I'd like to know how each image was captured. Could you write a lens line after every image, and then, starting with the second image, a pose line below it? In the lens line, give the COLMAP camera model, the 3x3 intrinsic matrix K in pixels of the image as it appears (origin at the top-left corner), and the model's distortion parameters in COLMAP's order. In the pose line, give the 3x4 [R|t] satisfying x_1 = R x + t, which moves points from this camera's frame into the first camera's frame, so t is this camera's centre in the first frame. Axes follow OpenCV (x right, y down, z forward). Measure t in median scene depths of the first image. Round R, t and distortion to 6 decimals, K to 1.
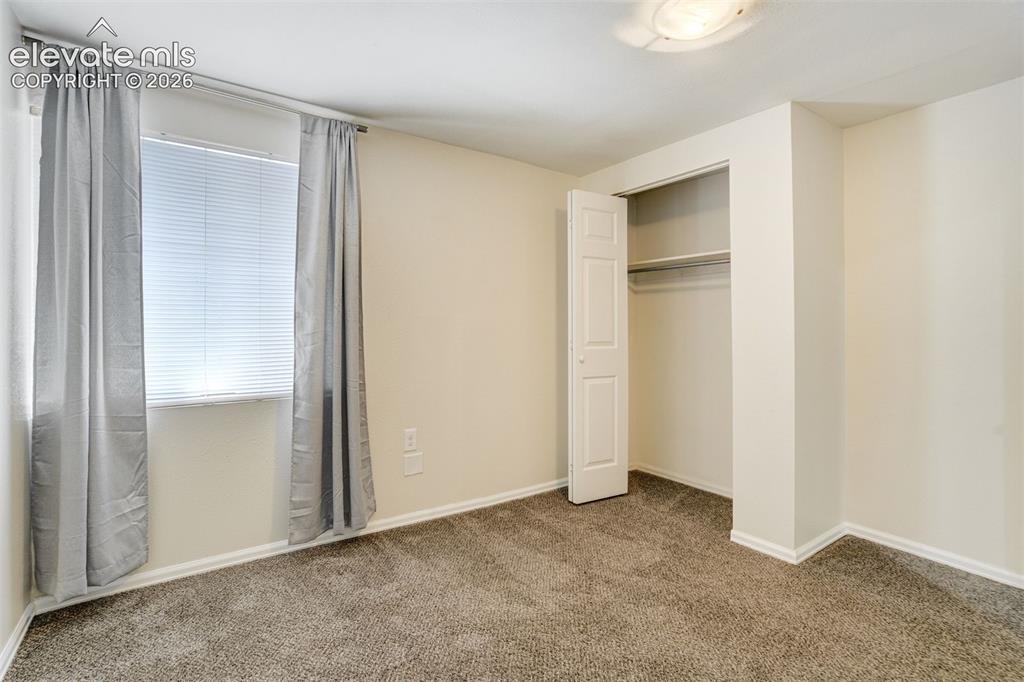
lens RADIAL K [[484.1, 0, 504.9], [0, 484.1, 337.3], [0, 0, 1]] dist [-0.048662, 0.029881]
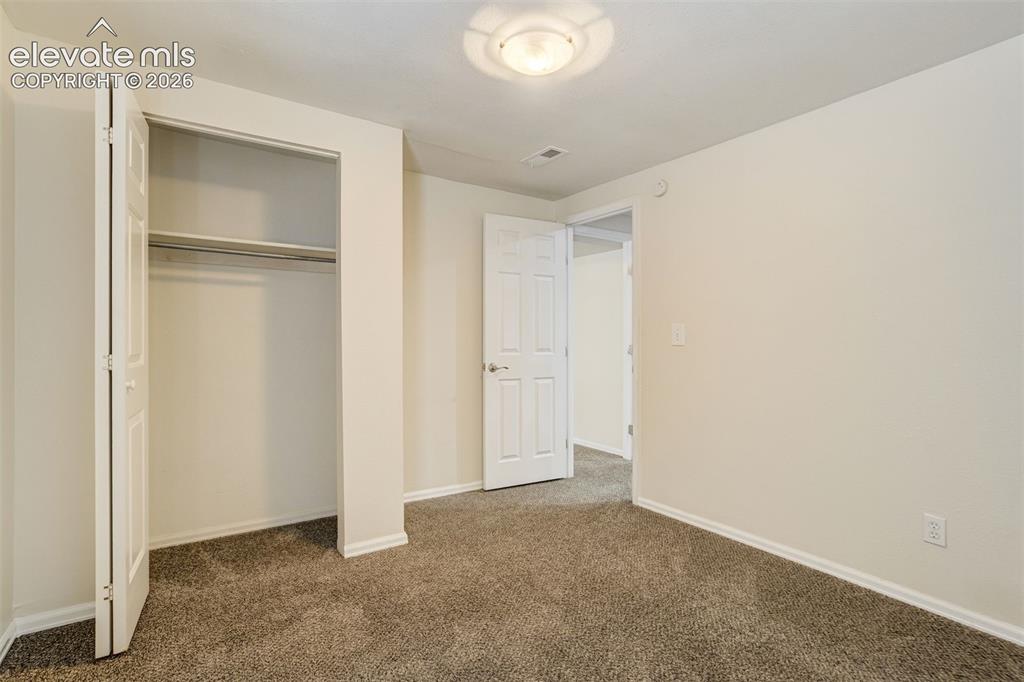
lens RADIAL K [[484.1, 0, 504.9], [0, 484.1, 337.3], [0, 0, 1]] dist [-0.048662, 0.029881]
pose [[0.029005, -0.007757, 0.999549, -0.457375], [0.015767, 0.999849, 0.007301, -0.012168], [-0.999455, 0.015548, 0.029123, 0.650036]]
